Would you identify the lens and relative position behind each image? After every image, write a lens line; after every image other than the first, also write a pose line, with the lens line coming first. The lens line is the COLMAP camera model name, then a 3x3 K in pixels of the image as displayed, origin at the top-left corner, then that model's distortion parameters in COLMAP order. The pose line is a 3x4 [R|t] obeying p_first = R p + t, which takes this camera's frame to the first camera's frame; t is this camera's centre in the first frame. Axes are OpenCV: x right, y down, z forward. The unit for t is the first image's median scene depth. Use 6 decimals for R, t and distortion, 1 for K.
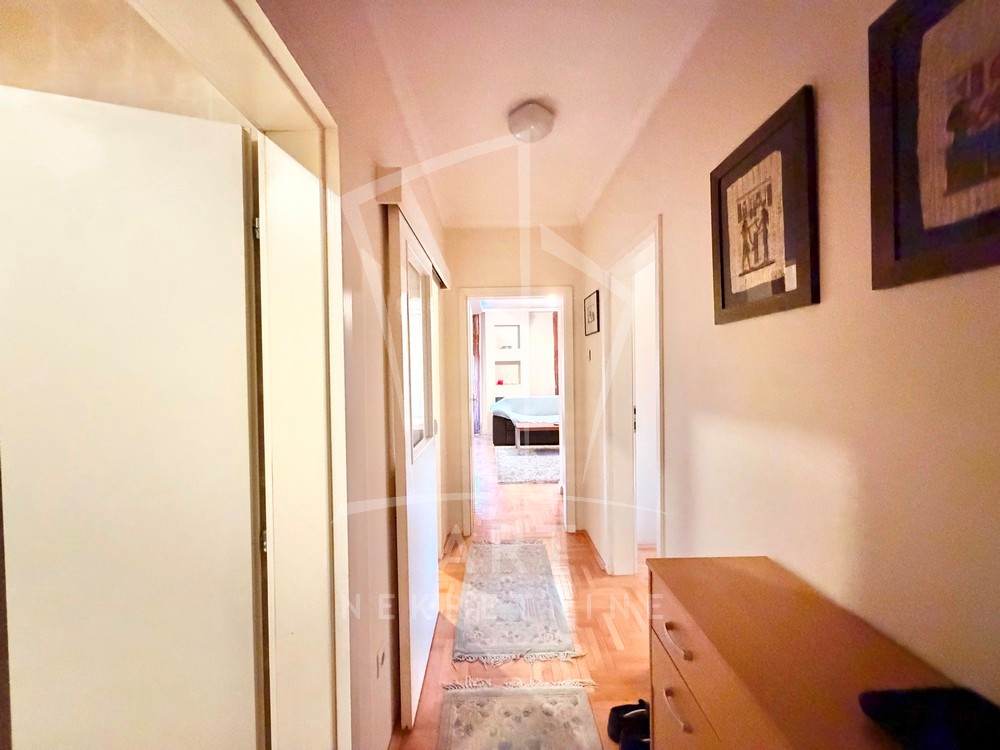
lens RADIAL K [[398.8, 0, 501.3], [0, 398.8, 370.2], [0, 0, 1]] dist [0.002813, -0.000308]
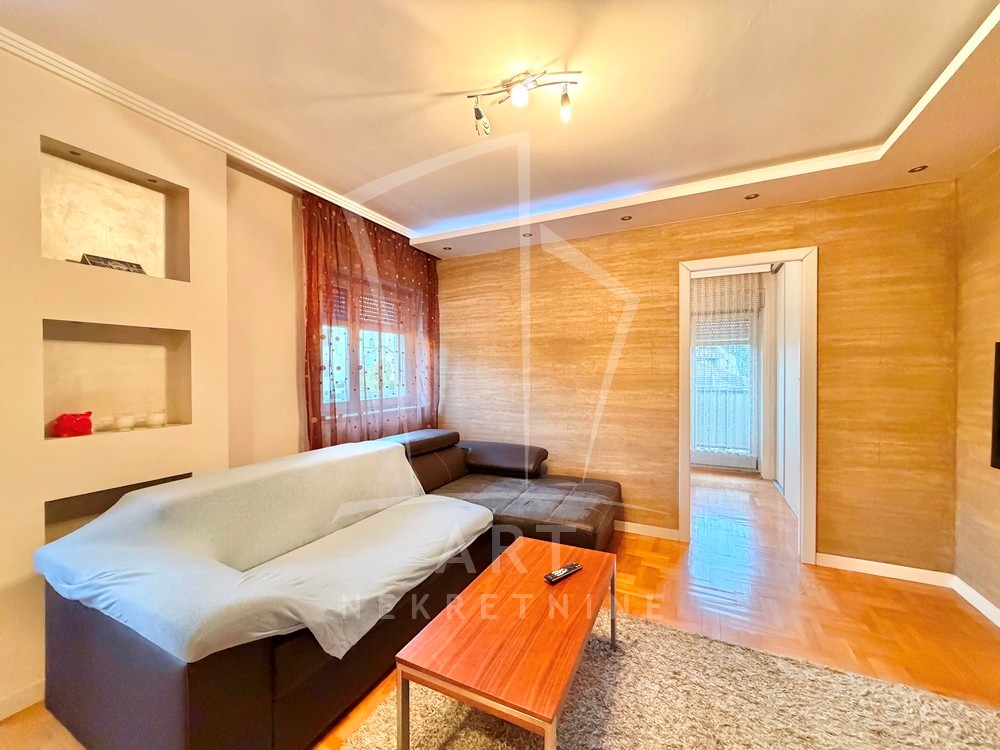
lens RADIAL K [[398.8, 0, 494.2], [0, 398.8, 375.4], [0, 0, 1]] dist [0.002813, -0.000308]
pose [[0.466827, 0.007588, 0.884316, -0.085980], [-0.004437, 0.999971, -0.006238, 0.004958], [-0.884338, -0.001012, 0.466847, 0.705930]]
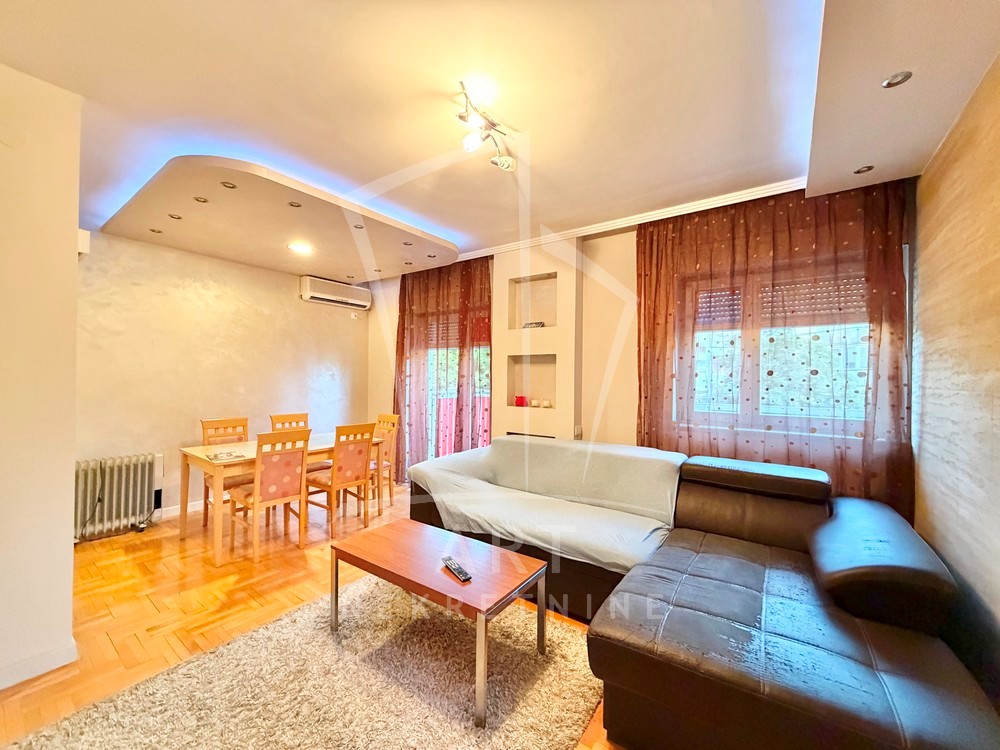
lens RADIAL K [[398.8, 0, 494.9], [0, 398.8, 373.5], [0, 0, 1]] dist [0.002813, -0.000308]
pose [[0.799290, 0.019393, -0.600632, 0.254662], [-0.024100, 0.999710, 0.000206, -0.001470], [0.600462, 0.014311, 0.799525, 0.608795]]
